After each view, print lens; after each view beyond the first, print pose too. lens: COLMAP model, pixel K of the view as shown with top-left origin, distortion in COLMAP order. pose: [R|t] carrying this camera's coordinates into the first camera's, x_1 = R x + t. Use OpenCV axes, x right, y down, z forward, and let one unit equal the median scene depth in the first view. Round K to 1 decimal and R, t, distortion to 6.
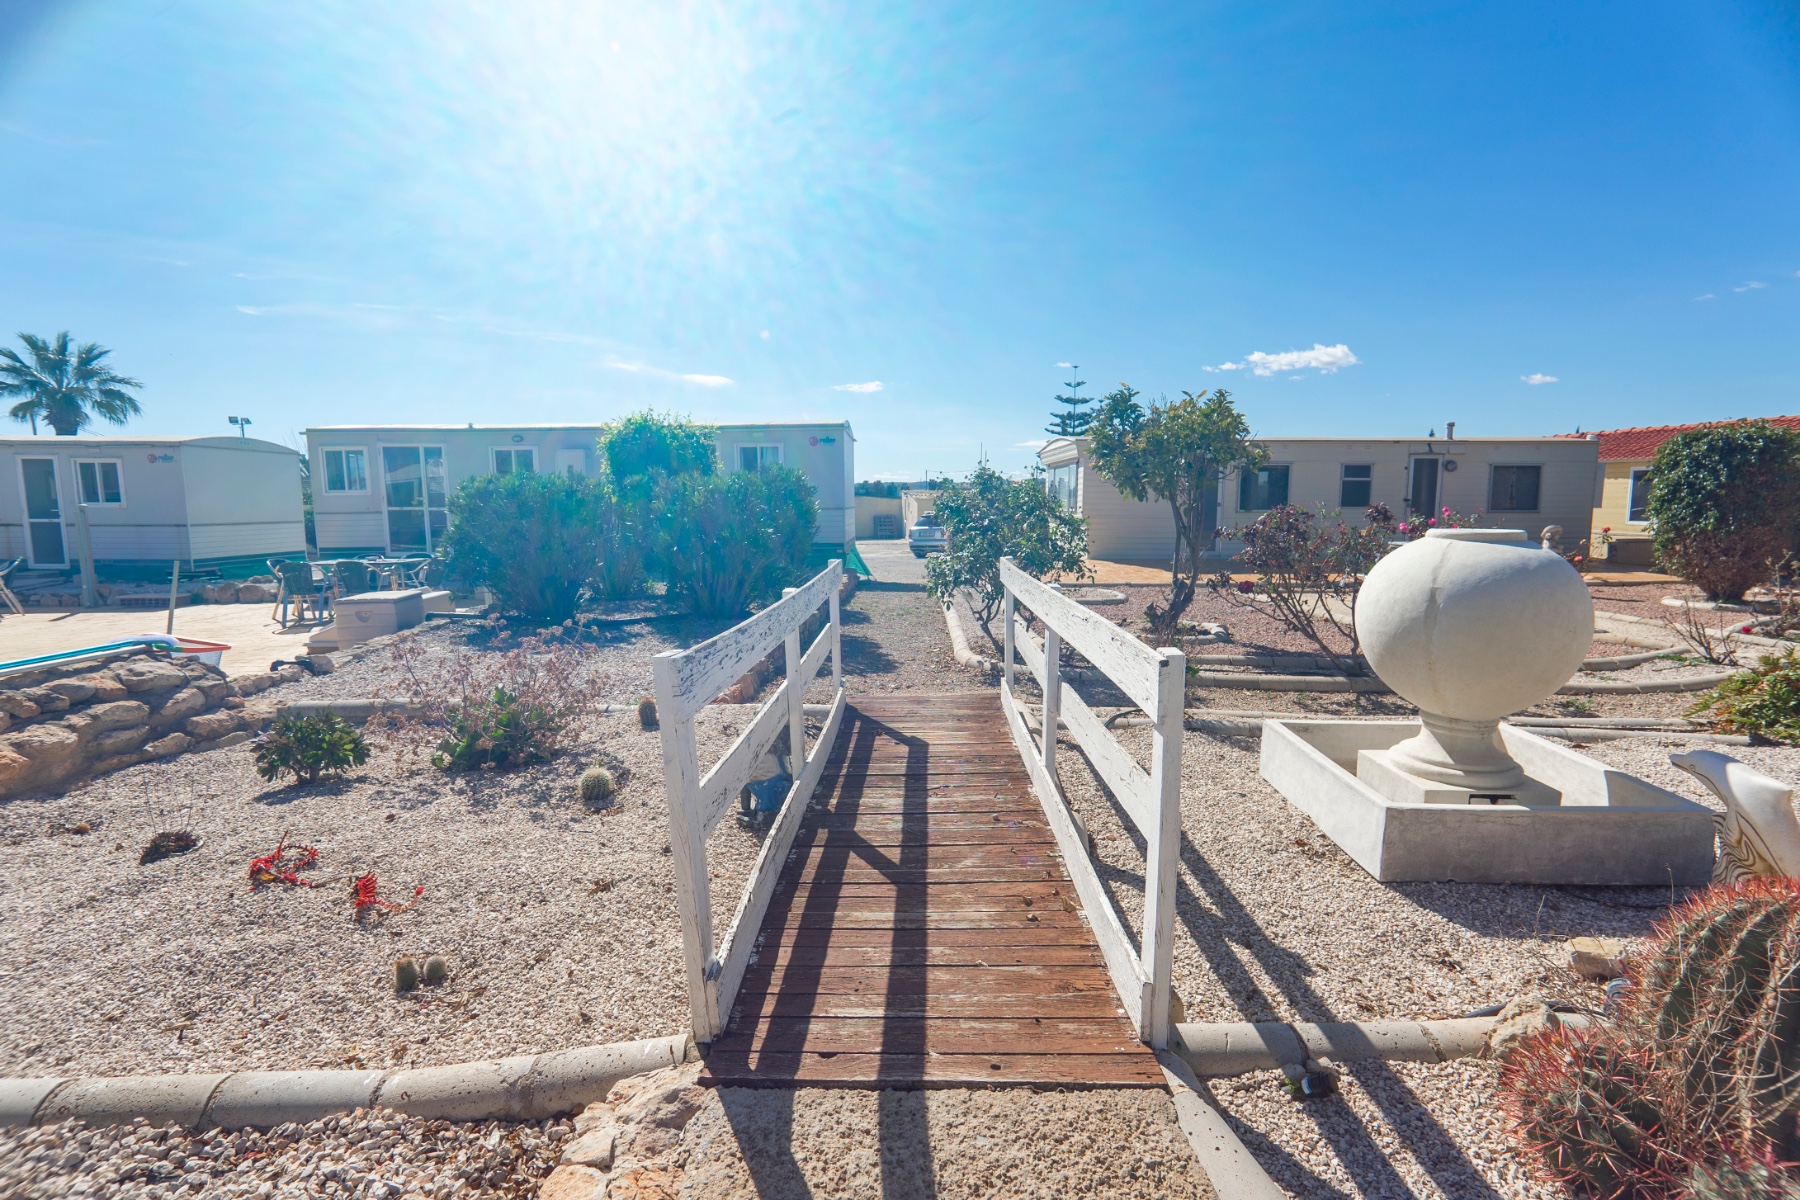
lens RADIAL K [[853.6, 0, 906.1], [0, 853.6, 607.9], [0, 0, 1]] dist [-0.019710, 0.008448]
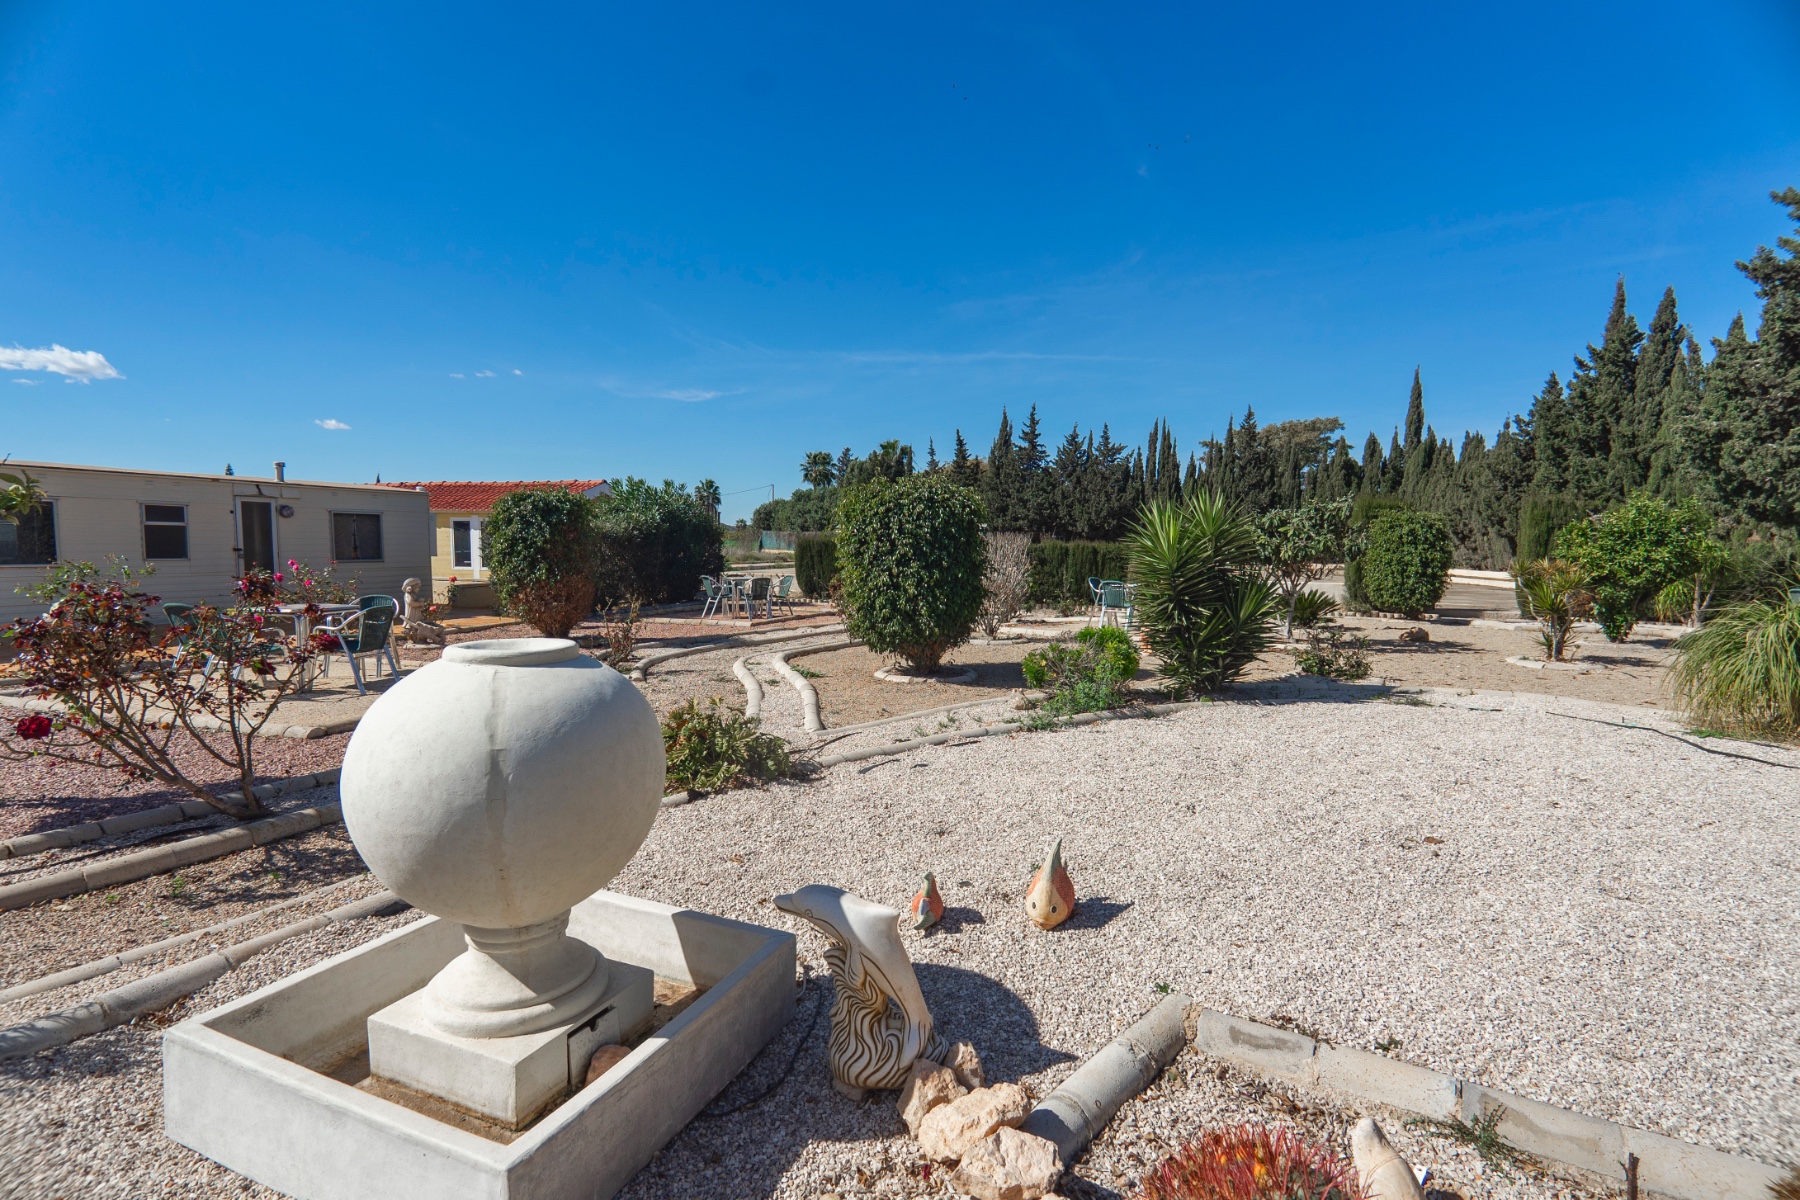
lens RADIAL K [[853.6, 0, 906.1], [0, 853.6, 607.9], [0, 0, 1]] dist [-0.019710, 0.008448]
pose [[0.344382, -0.065099, 0.936570, 0.050754], [0.109259, 0.993593, 0.028887, -0.039262], [-0.932450, 0.092381, 0.349288, 0.168762]]
